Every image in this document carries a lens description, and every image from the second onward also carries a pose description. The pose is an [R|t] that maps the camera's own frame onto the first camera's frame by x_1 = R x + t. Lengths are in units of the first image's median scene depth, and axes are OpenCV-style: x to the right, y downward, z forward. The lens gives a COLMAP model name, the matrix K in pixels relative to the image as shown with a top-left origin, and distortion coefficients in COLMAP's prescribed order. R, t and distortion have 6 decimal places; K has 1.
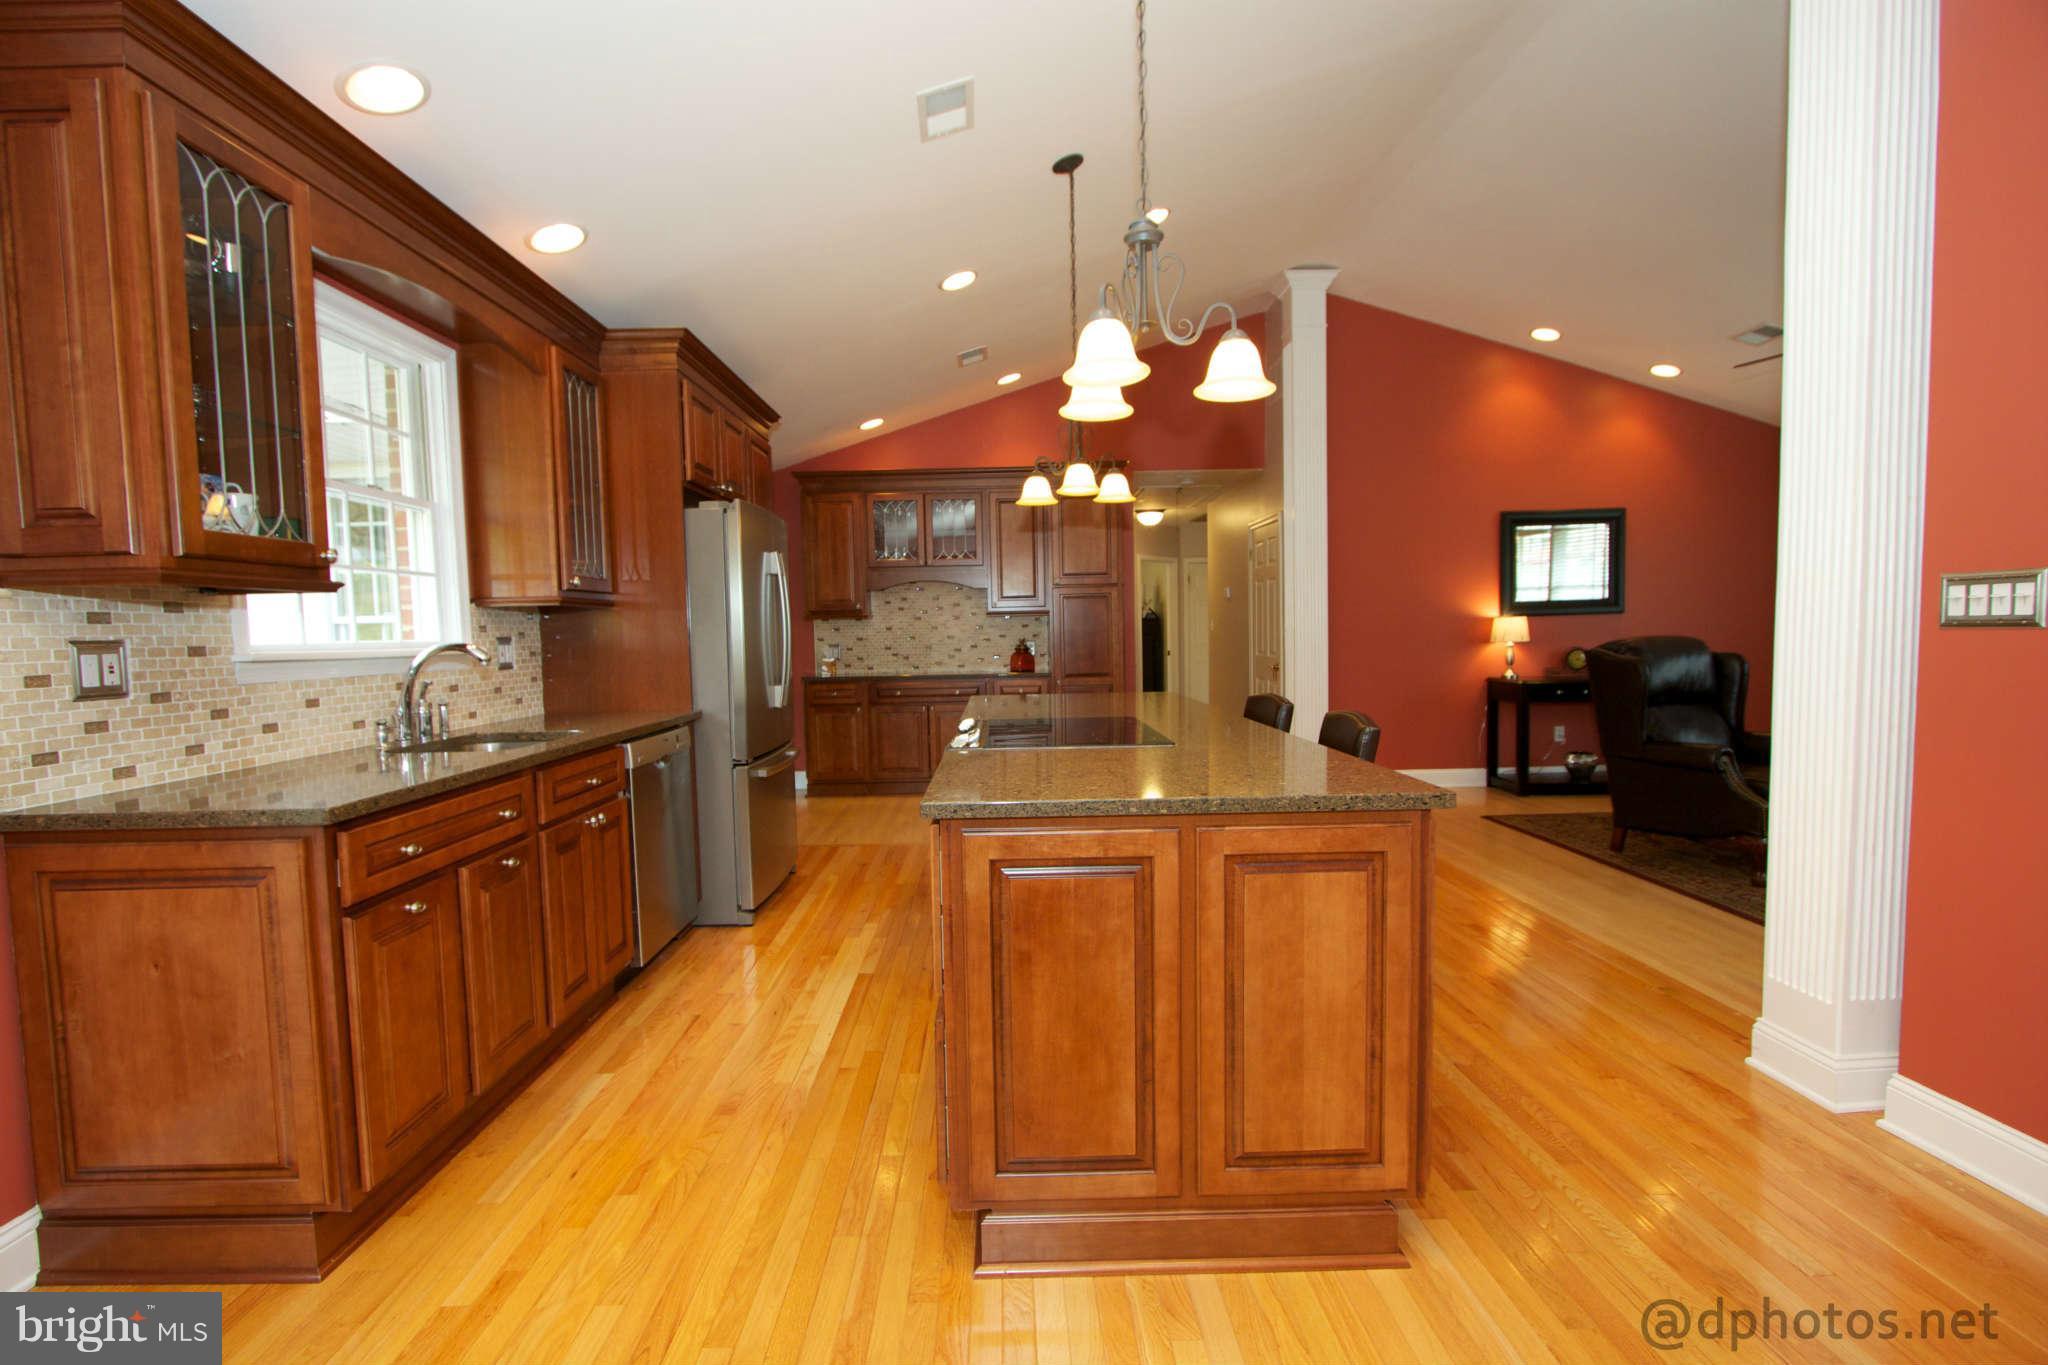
lens RADIAL K [[939.0, 0, 1009.5], [0, 939.0, 685.7], [0, 0, 1]] dist [-0.010492, 0.000974]
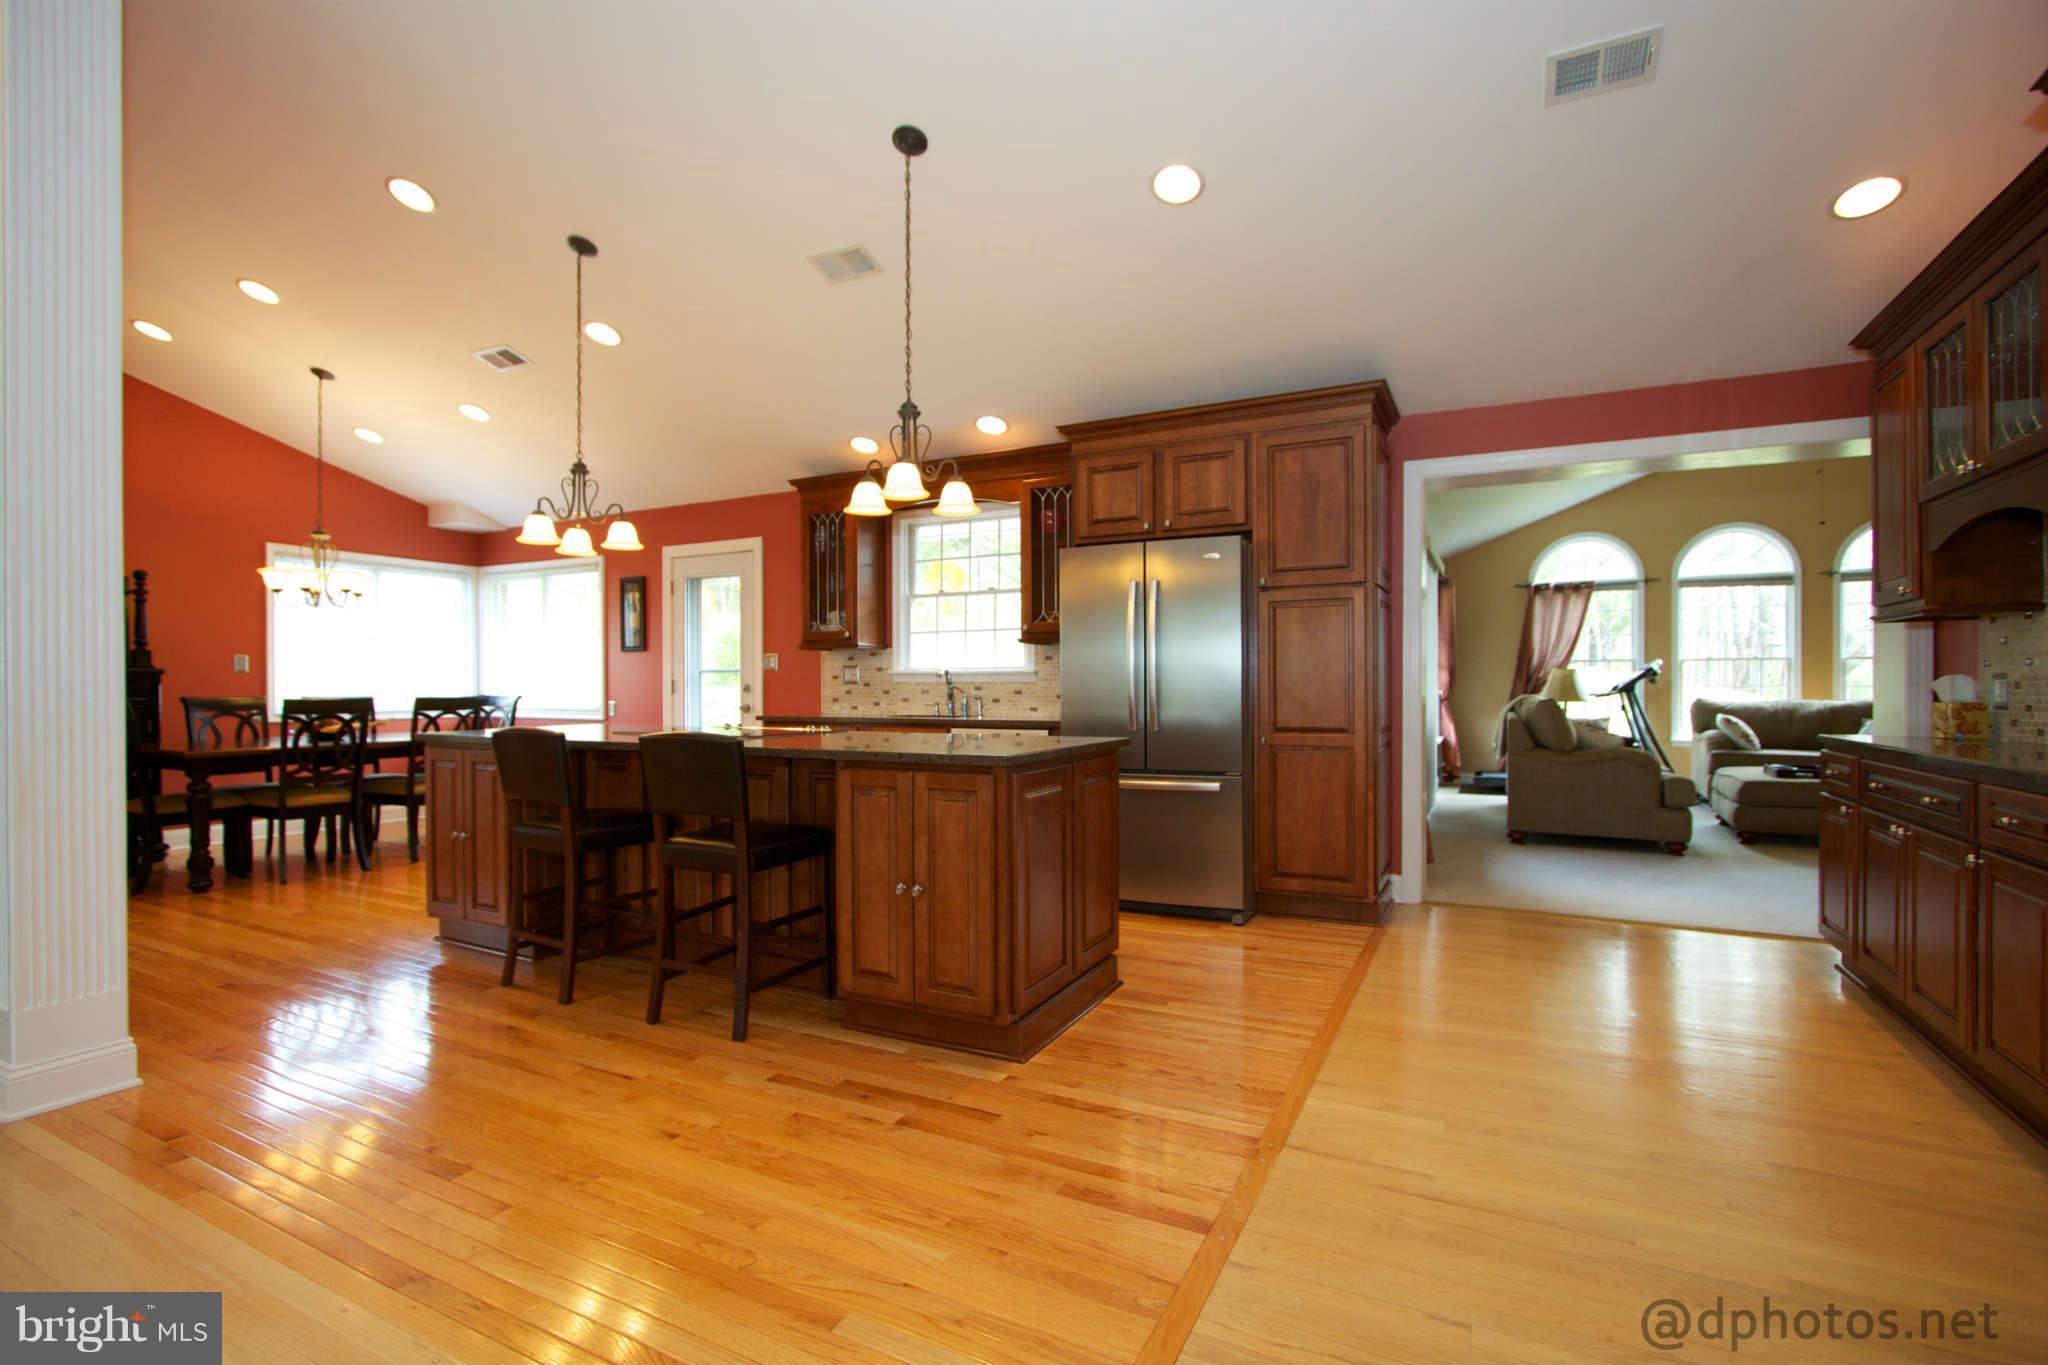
lens RADIAL K [[939.0, 0, 1009.5], [0, 939.0, 685.7], [0, 0, 1]] dist [-0.010492, 0.000974]
pose [[-0.473525, 0.021934, -0.880507, 1.435455], [-0.040266, 0.998106, 0.046518, -0.134990], [0.879860, 0.057482, -0.471745, 2.673786]]
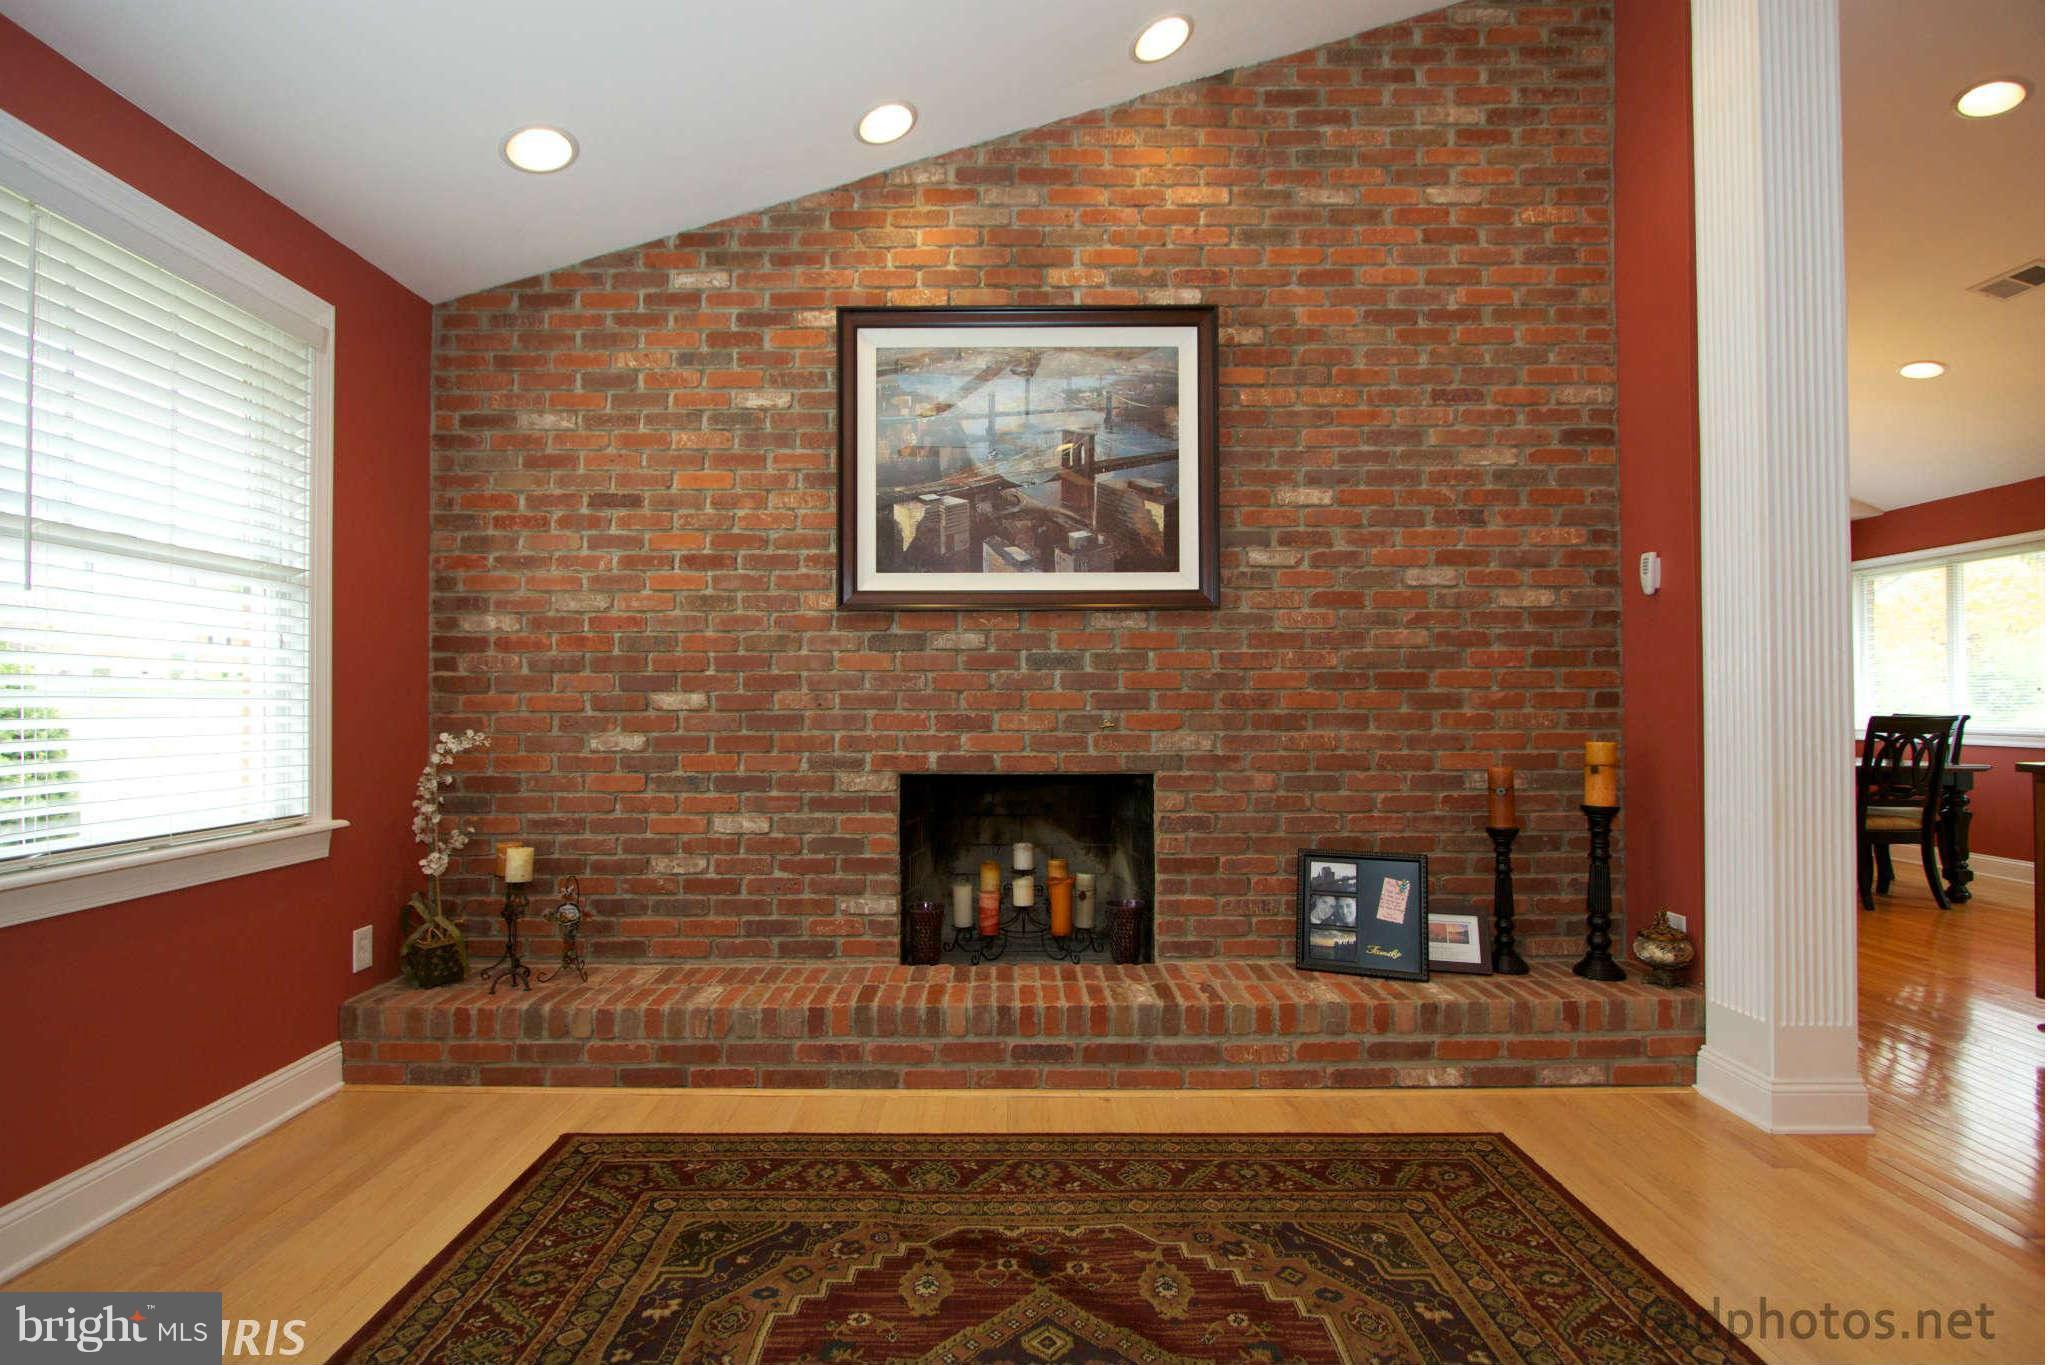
lens RADIAL K [[939.0, 0, 1009.5], [0, 939.0, 685.7], [0, 0, 1]] dist [-0.010492, 0.000974]
pose [[-0.999727, 0.020341, 0.011475, 1.920258], [0.020742, 0.999139, 0.035943, -0.110411], [-0.010734, 0.036172, -0.999288, 2.250376]]
